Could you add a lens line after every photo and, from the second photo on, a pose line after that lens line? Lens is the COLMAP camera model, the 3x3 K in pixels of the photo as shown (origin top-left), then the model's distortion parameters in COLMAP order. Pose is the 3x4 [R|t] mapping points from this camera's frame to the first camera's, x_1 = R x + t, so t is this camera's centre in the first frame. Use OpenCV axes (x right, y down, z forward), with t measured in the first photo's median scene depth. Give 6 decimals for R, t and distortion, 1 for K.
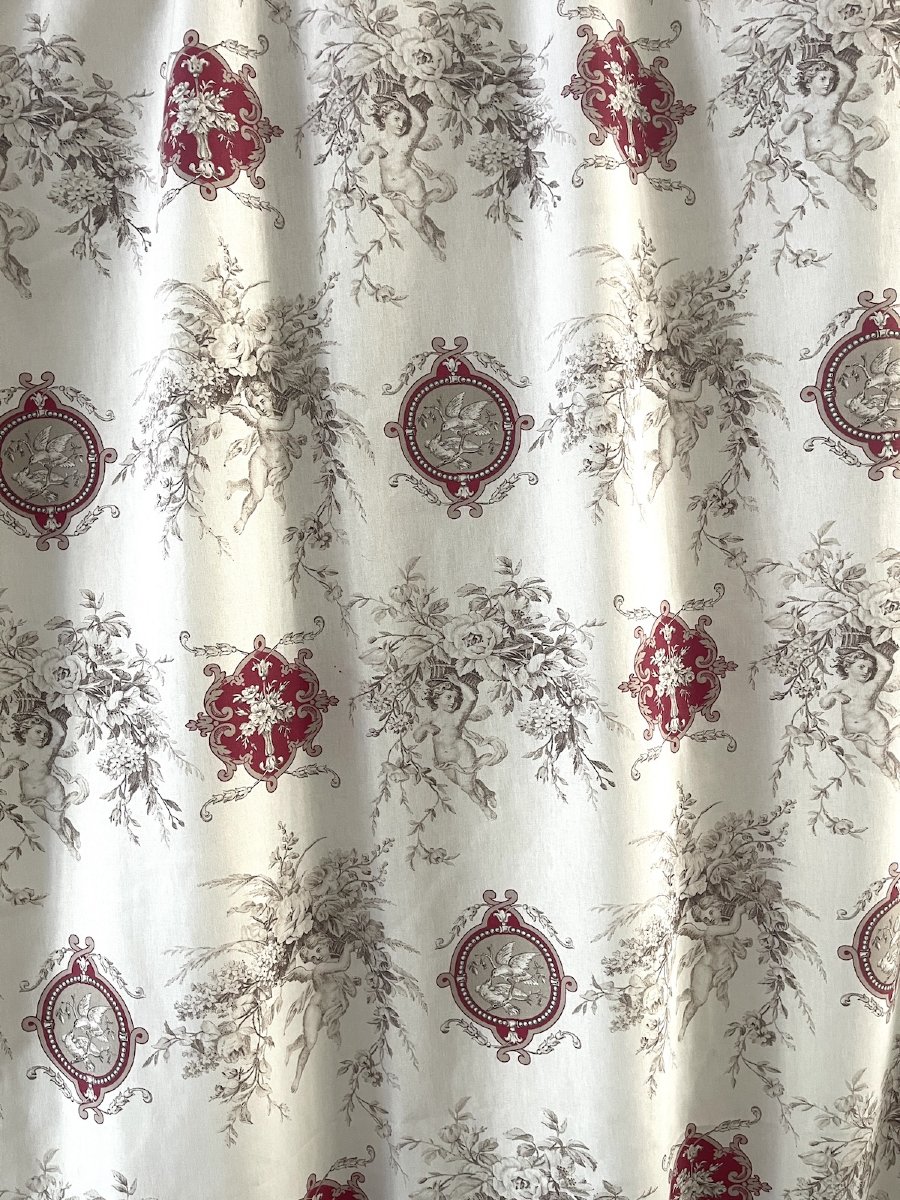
lens RADIAL K [[883.2, 0, 449.4], [0, 883.2, 592.1], [0, 0, 1]] dist [0.024597, -0.021763]
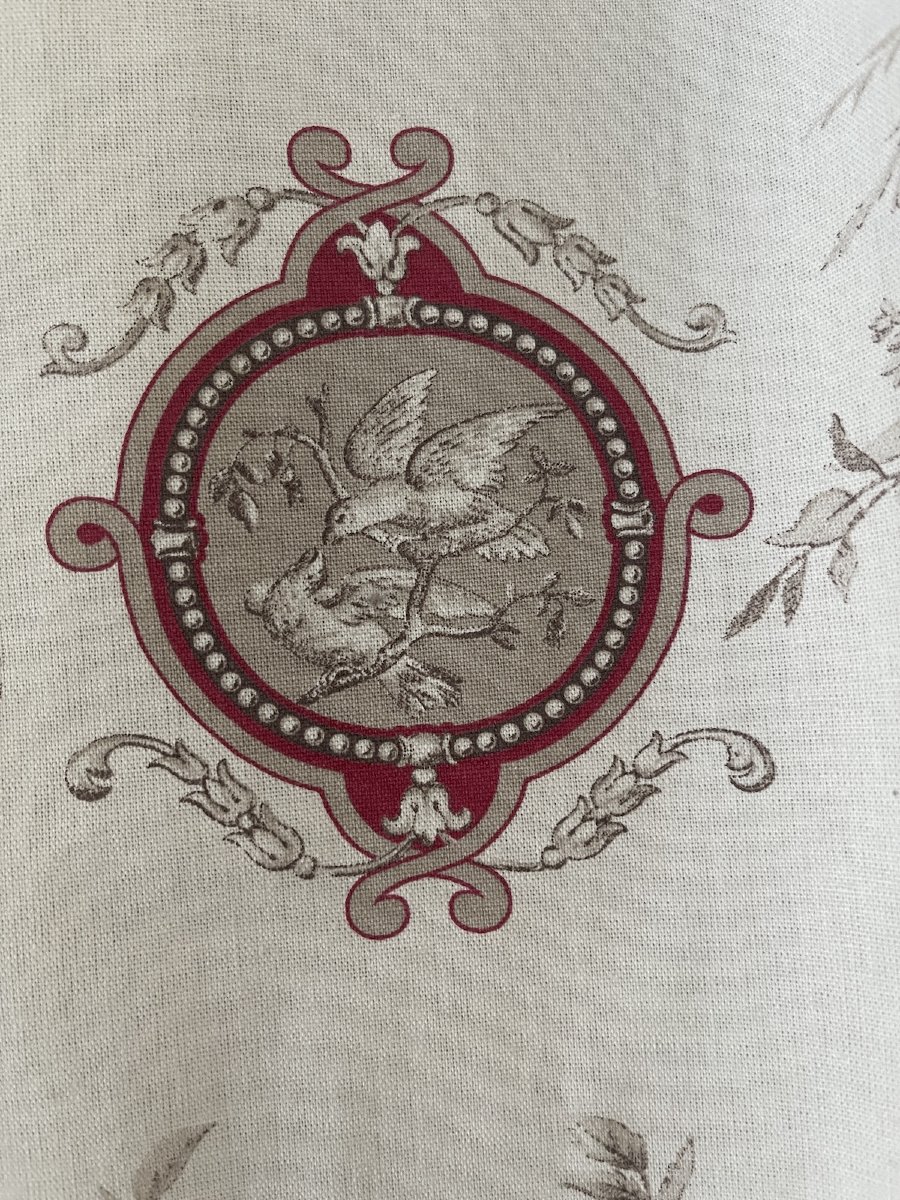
lens RADIAL K [[883.2, 0, 453.1], [0, 883.2, 598.2], [0, 0, 1]] dist [0.024597, -0.021763]
pose [[0.995521, 0.013290, -0.093600, 0.043058], [-0.022167, 0.995284, -0.094440, -0.145912], [0.091903, 0.096092, 0.991121, 0.776233]]
